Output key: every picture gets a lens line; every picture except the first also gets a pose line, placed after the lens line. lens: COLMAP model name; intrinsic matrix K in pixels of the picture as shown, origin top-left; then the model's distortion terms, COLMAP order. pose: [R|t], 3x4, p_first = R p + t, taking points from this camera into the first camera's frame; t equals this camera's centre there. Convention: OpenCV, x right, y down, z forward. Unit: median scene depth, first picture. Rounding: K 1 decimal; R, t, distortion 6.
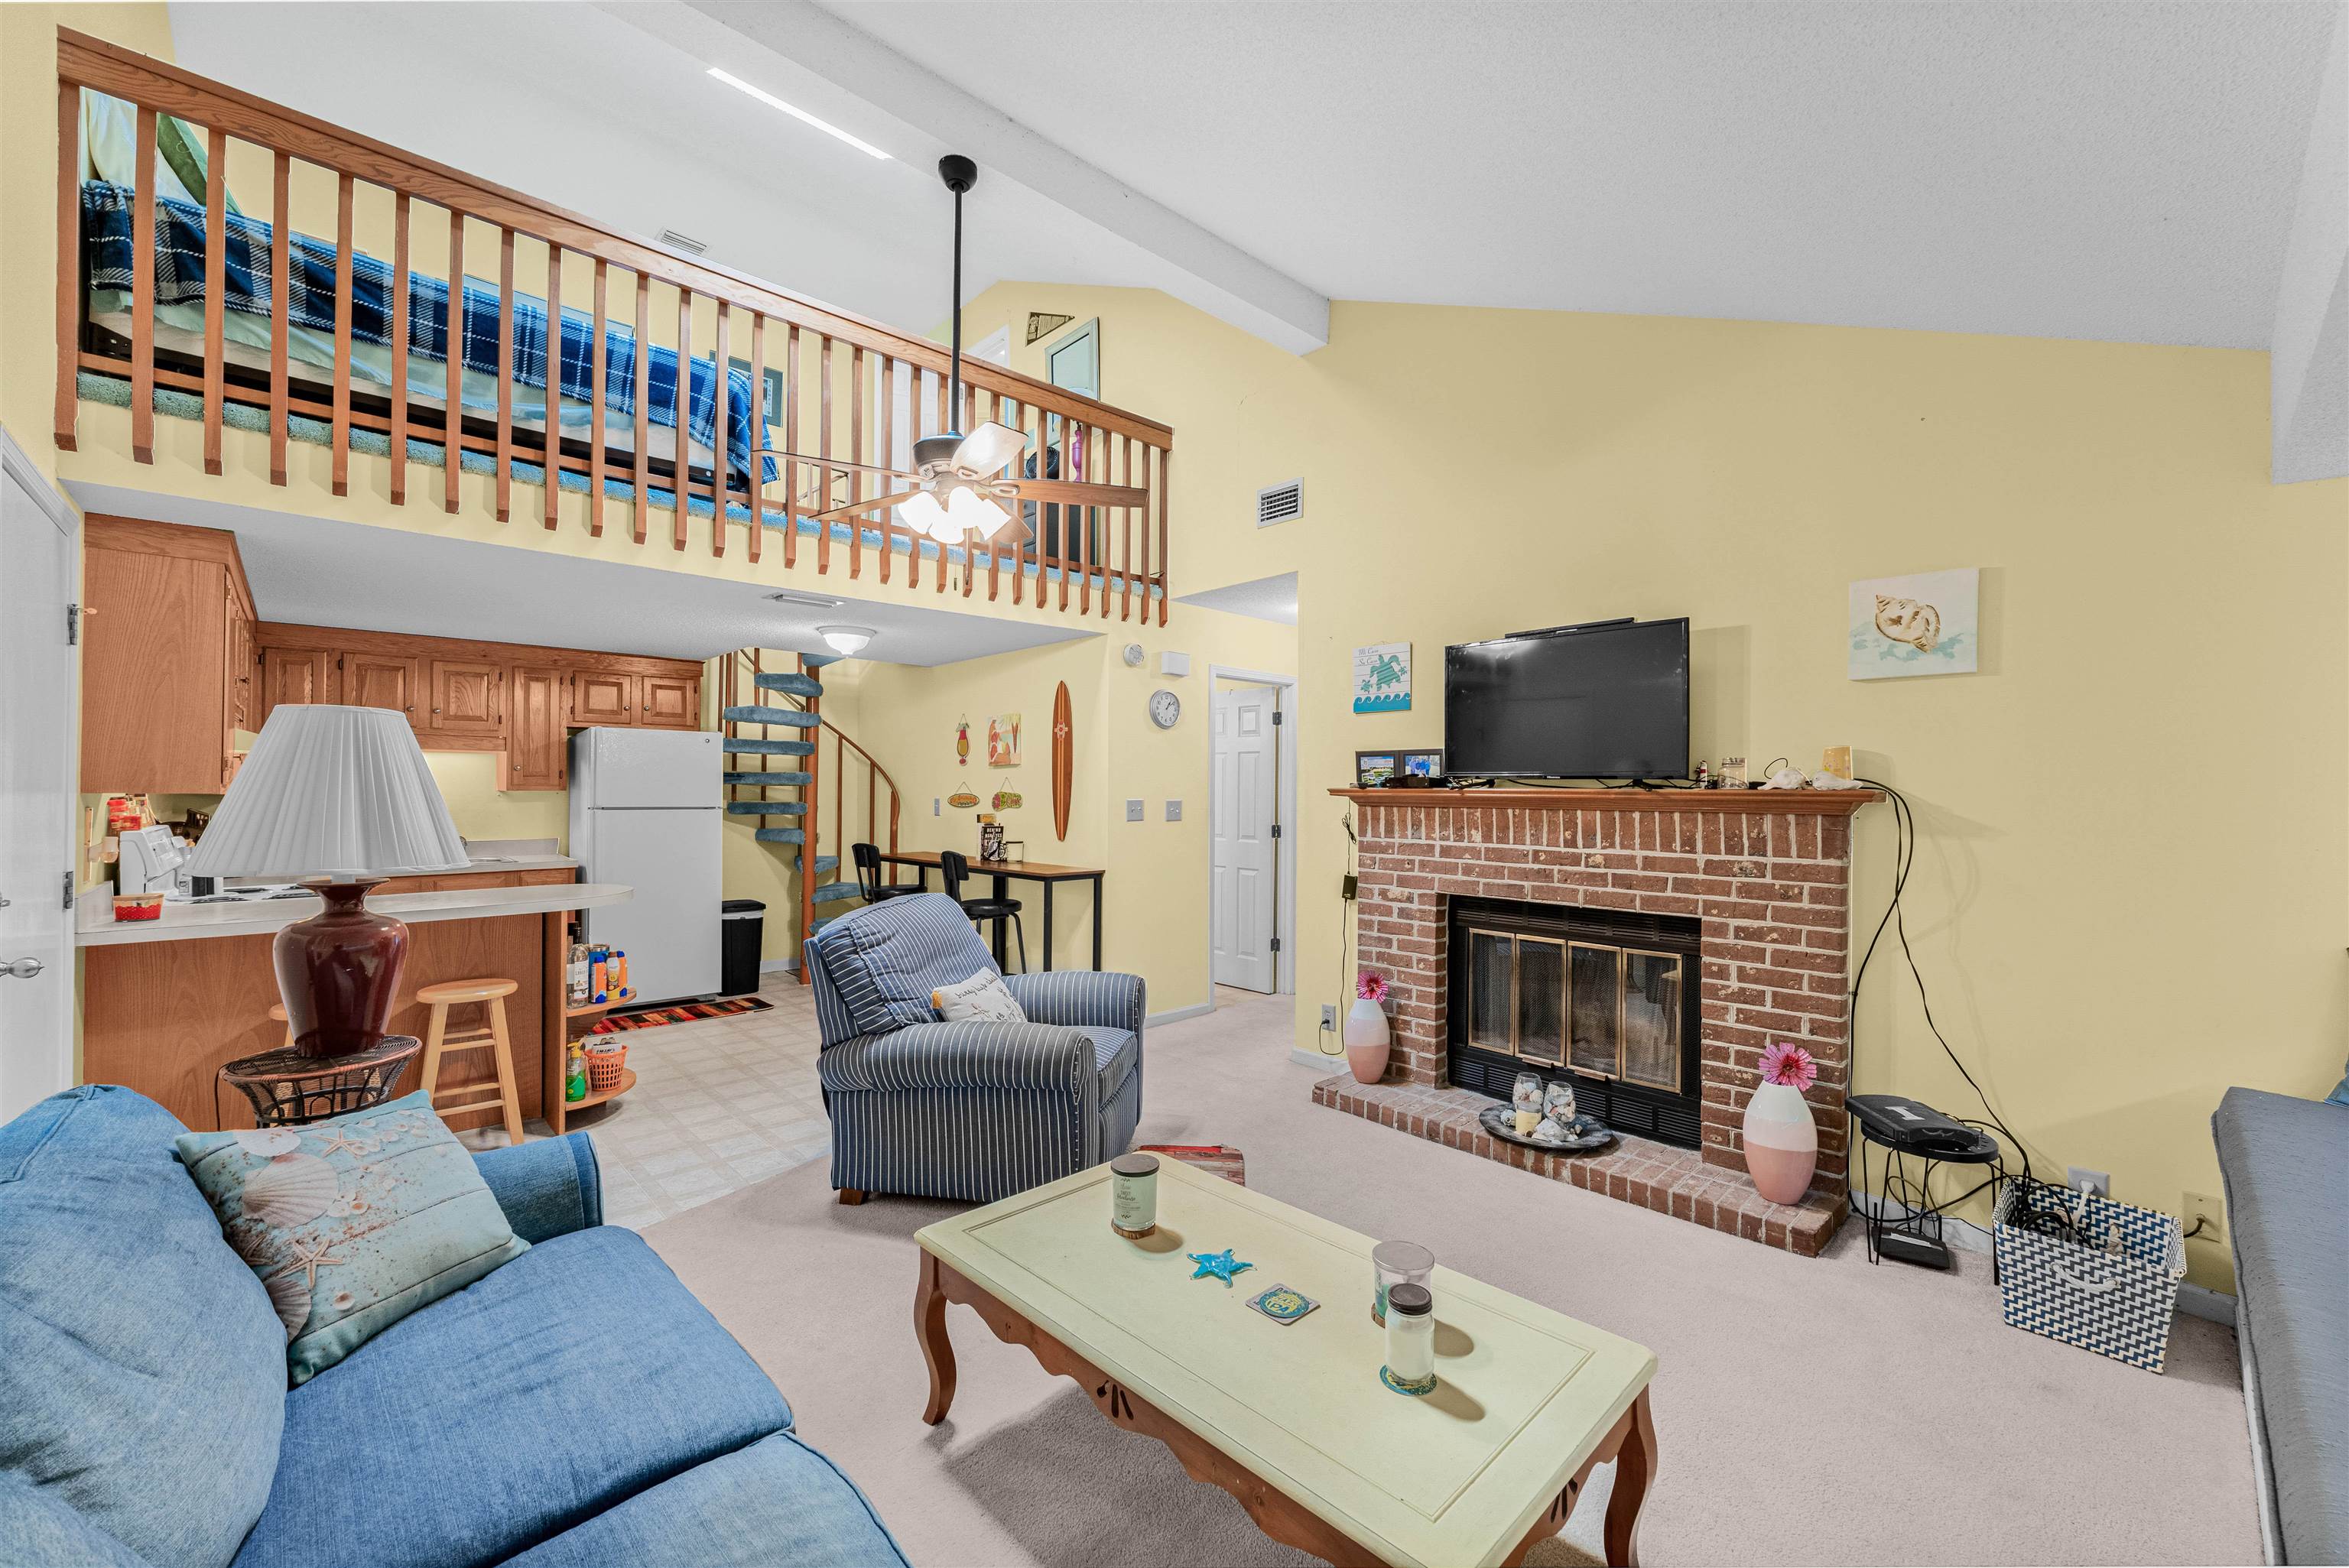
lens RADIAL K [[928.4, 0, 1181.0], [0, 928.4, 785.0], [0, 0, 1]] dist [-0.000500, 0.000006]
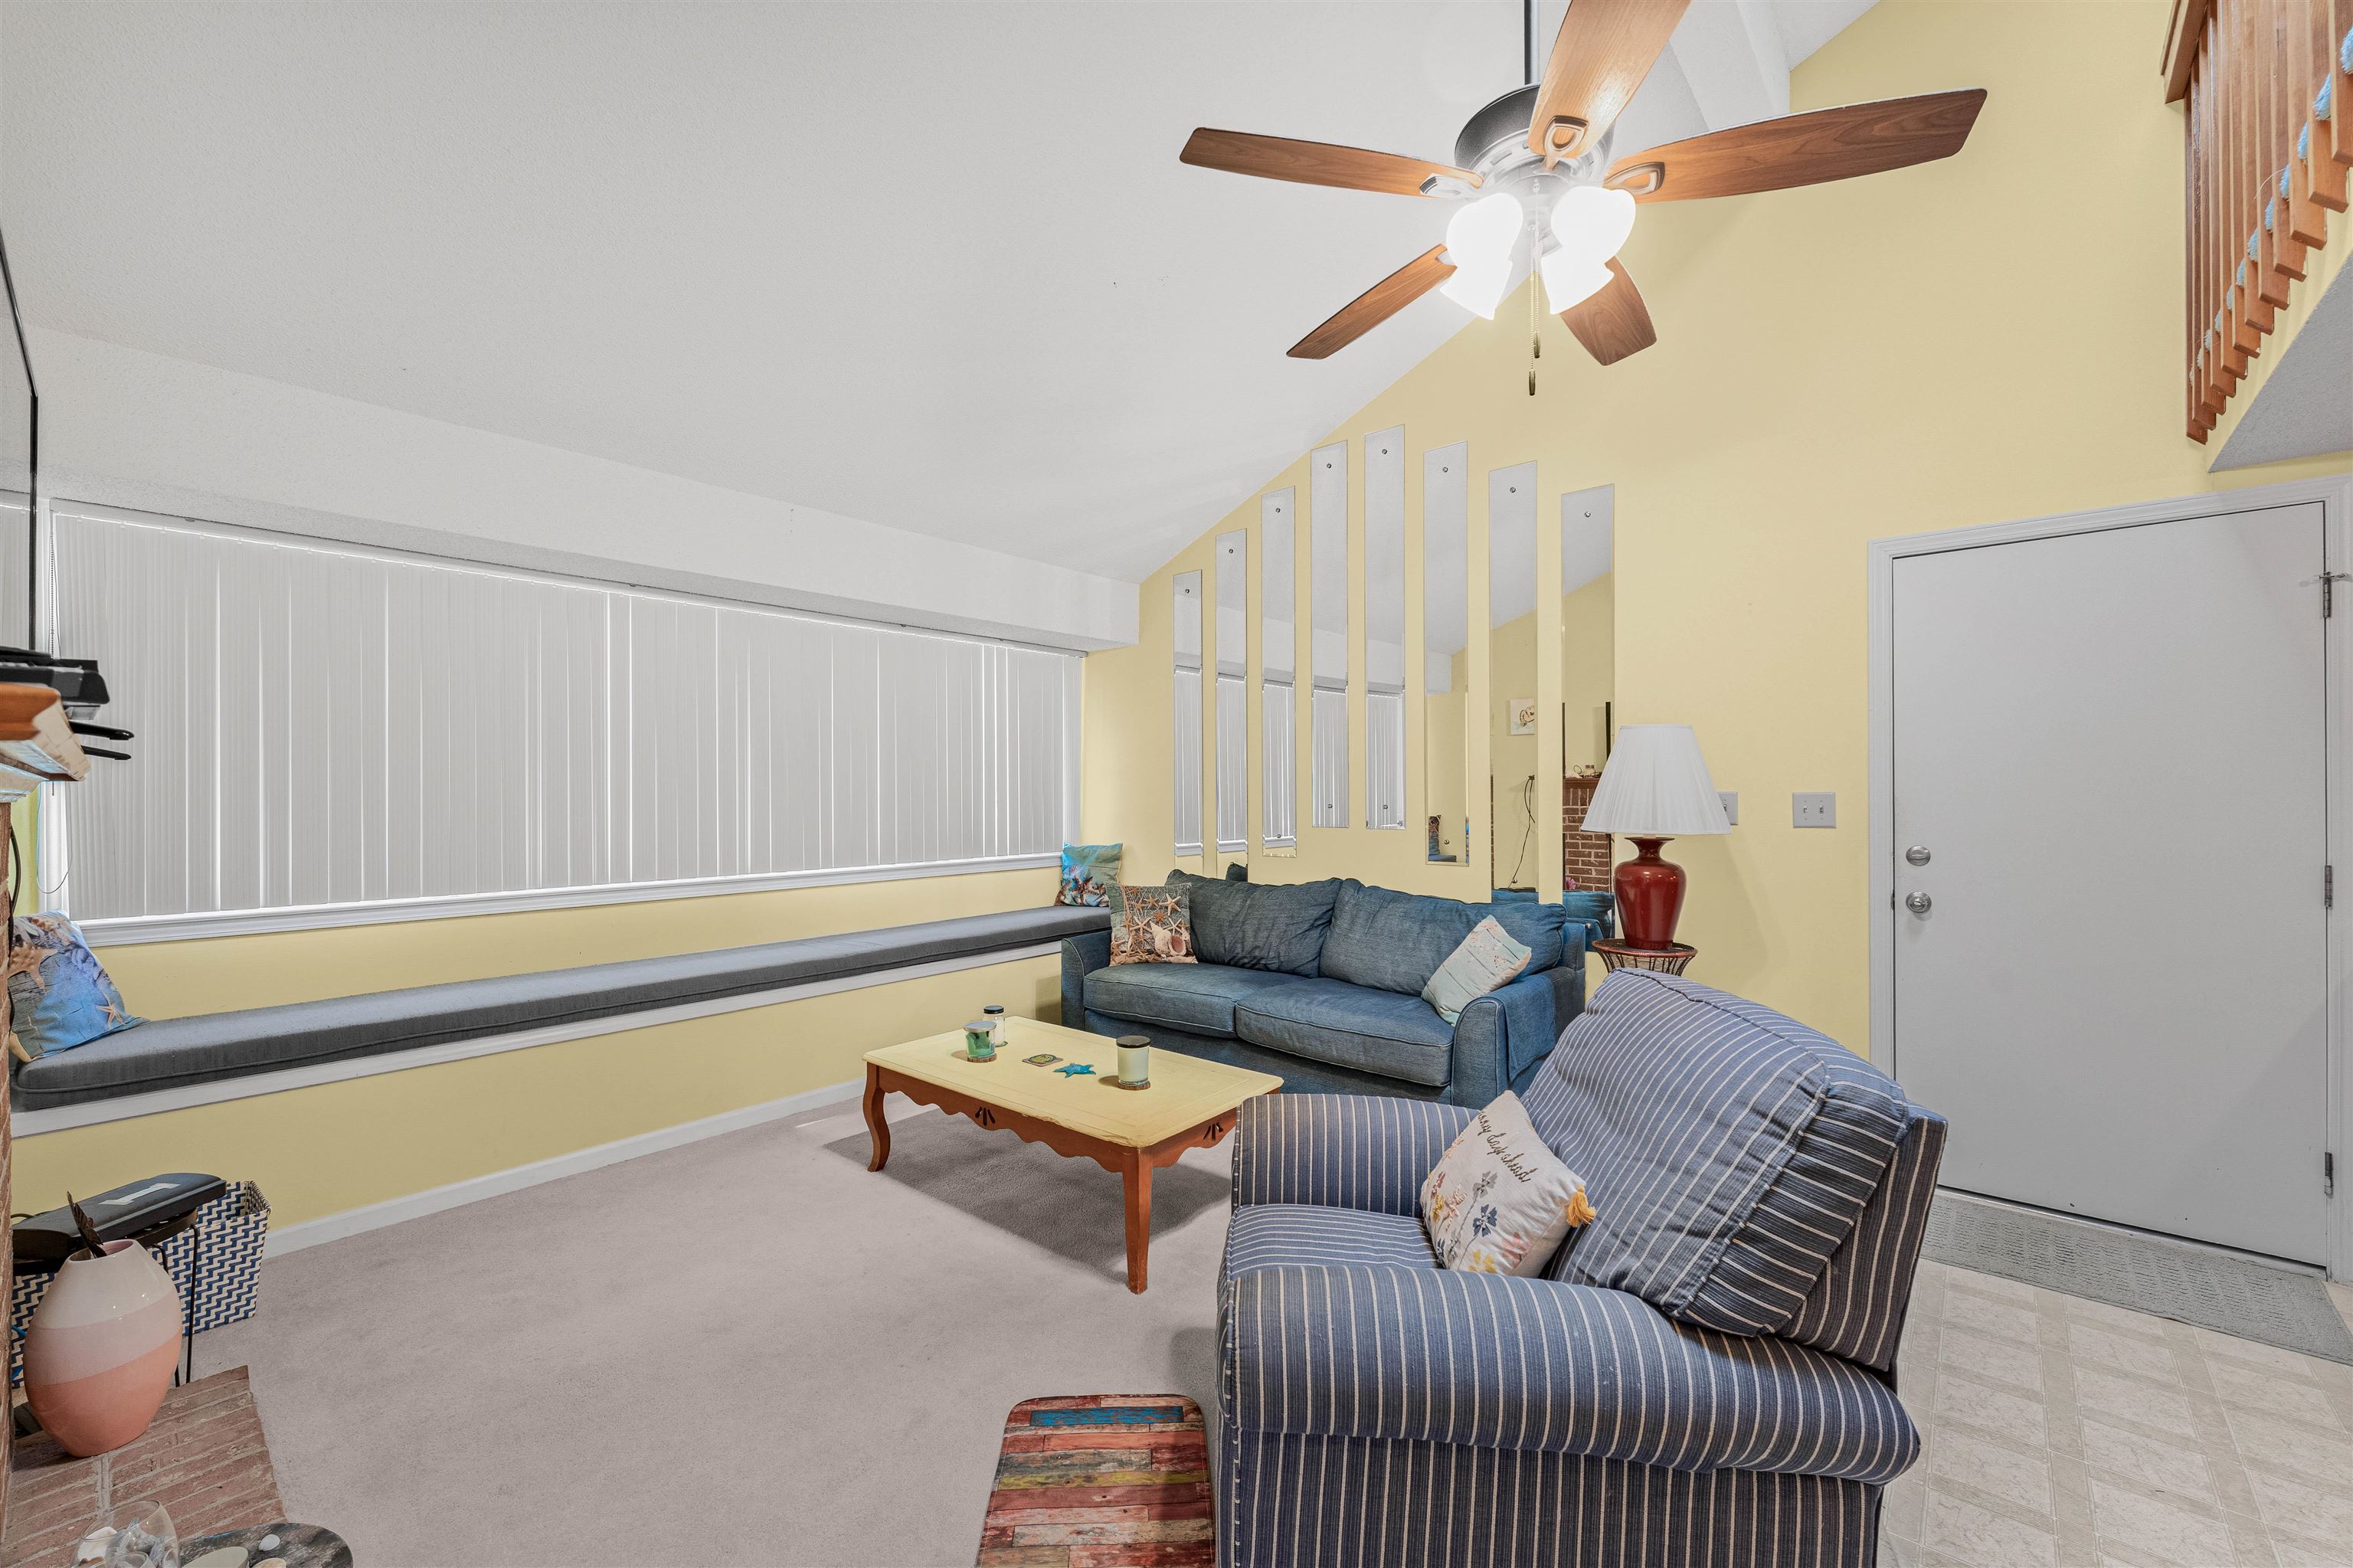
lens RADIAL K [[934.6, 0, 1182.4], [0, 934.6, 794.4], [0, 0, 1]] dist [-0.000902, -0.000467]
pose [[-0.995039, -0.003846, -0.099413, 0.010663], [-0.003188, 0.999972, -0.006774, 0.020931], [0.099436, -0.006423, -0.995023, 1.214345]]
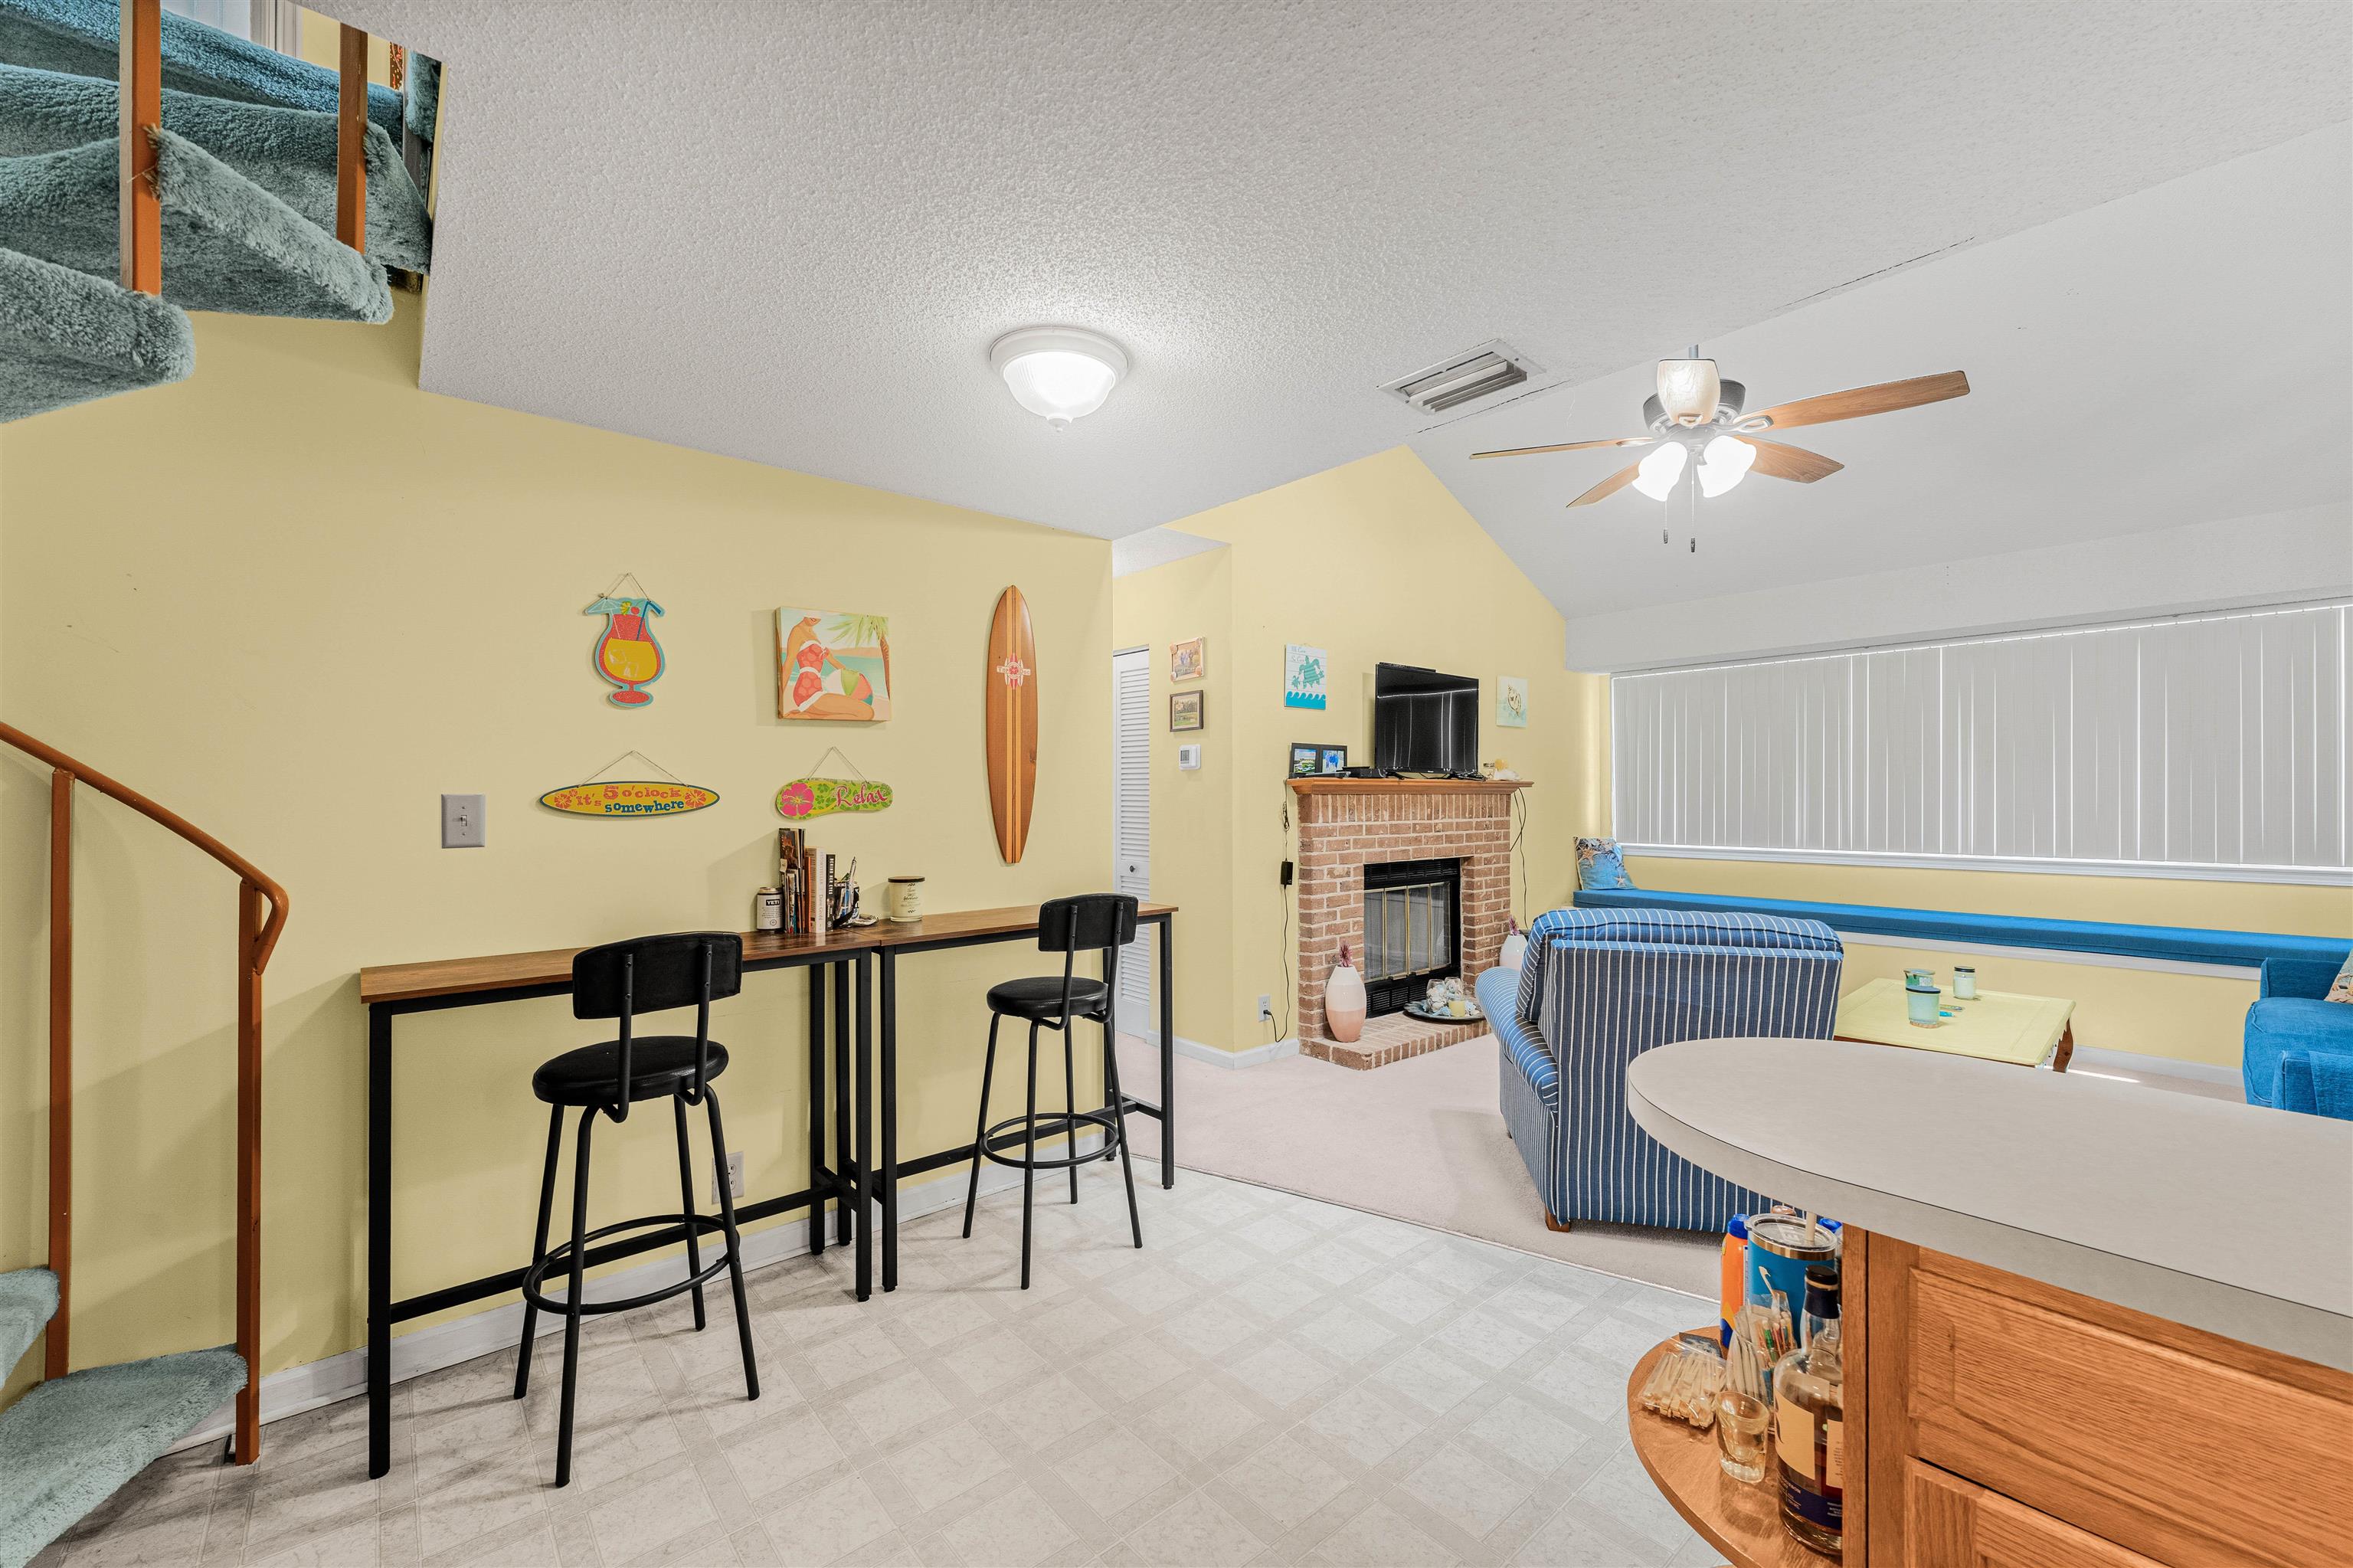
lens RADIAL K [[935.1, 0, 1176.5], [0, 935.1, 784.0], [0, 0, 1]] dist [0.000146, 0.000060]
pose [[0.050450, 0.005246, 0.998713, -0.943392], [-0.003790, 0.999980, -0.005061, 0.017413], [-0.998719, -0.003530, 0.050468, 1.162481]]
